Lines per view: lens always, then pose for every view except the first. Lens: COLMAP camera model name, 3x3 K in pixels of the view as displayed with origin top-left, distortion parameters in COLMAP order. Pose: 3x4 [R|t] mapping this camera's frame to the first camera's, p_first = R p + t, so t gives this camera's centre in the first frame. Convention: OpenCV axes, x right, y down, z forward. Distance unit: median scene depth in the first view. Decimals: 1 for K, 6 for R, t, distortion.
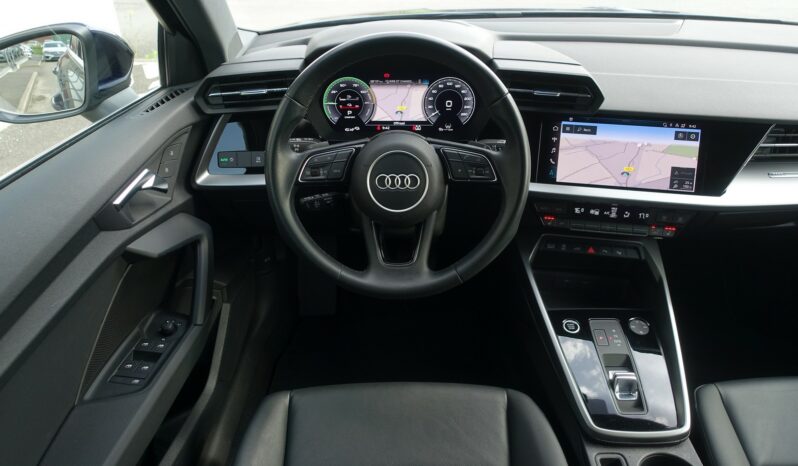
lens RADIAL K [[543.3, 0, 399.0], [0, 543.3, 233.0], [0, 0, 1]] dist [-0.003151, 0.002860]
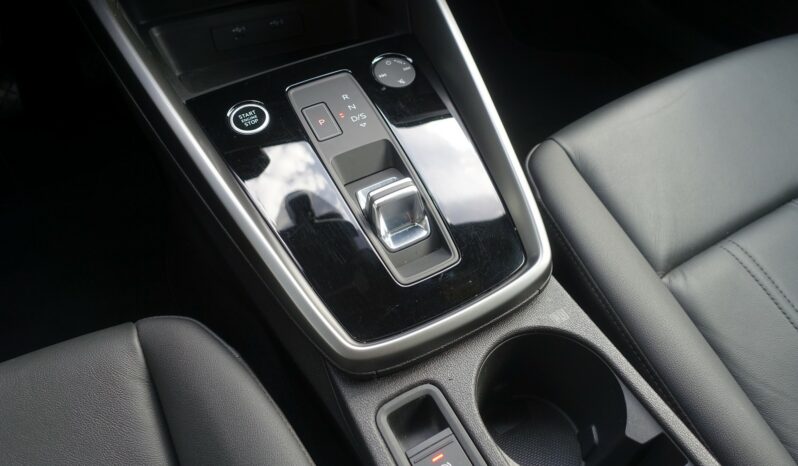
lens RADIAL K [[543.3, 0, 399.0], [0, 543.3, 233.0], [0, 0, 1]] dist [-0.003151, 0.002860]
pose [[0.875096, -0.377465, 0.302864, 0.277784], [0.262843, 0.896177, 0.357465, 0.142274], [-0.406350, -0.233211, 0.883455, 0.611614]]
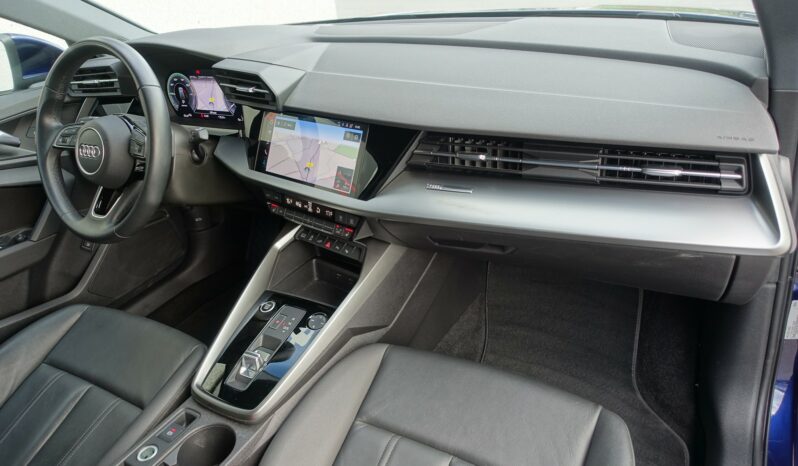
lens RADIAL K [[543.3, 0, 399.0], [0, 543.3, 233.0], [0, 0, 1]] dist [-0.003151, 0.002860]
pose [[0.863921, 0.156974, -0.478539, 1.111075], [-0.161951, 0.986307, 0.031161, -0.051091], [0.476878, 0.050579, 0.877513, 0.185929]]
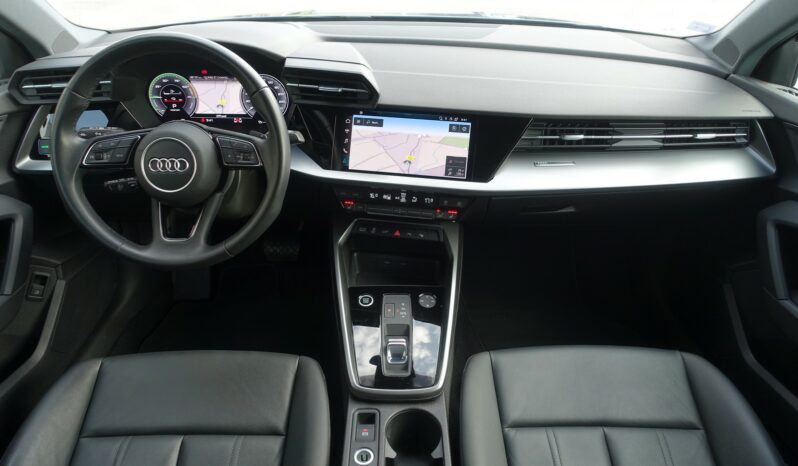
lens RADIAL K [[543.3, 0, 399.0], [0, 543.3, 233.0], [0, 0, 1]] dist [-0.003151, 0.002860]
pose [[0.999762, 0.004875, 0.021268, 0.386427], [-0.004790, 0.999980, -0.004041, 0.041654], [-0.021287, 0.003938, 0.999766, -0.114597]]
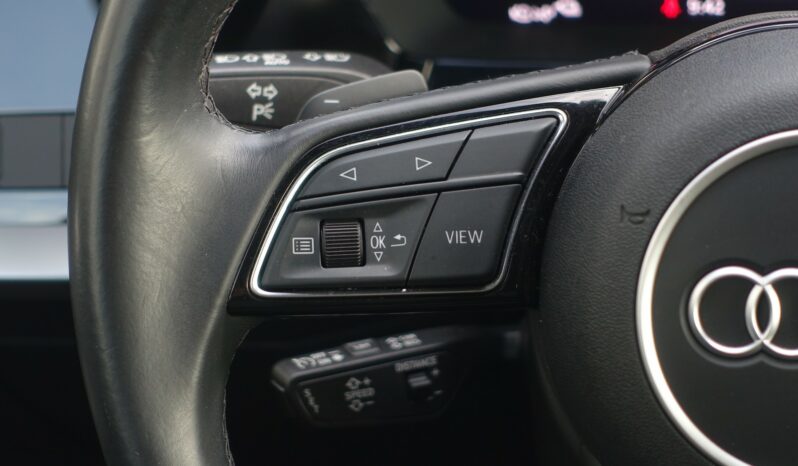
lens RADIAL K [[1706.2, 0, 399.0], [0, 1706.2, 233.0], [0, 0, 1]] dist [0.098788, 0.367047]
pose [[0.987278, 0.023818, -0.157210, -0.042294], [-0.034695, 0.997162, -0.066812, -0.068393], [0.155172, 0.071417, 0.985303, 0.394771]]
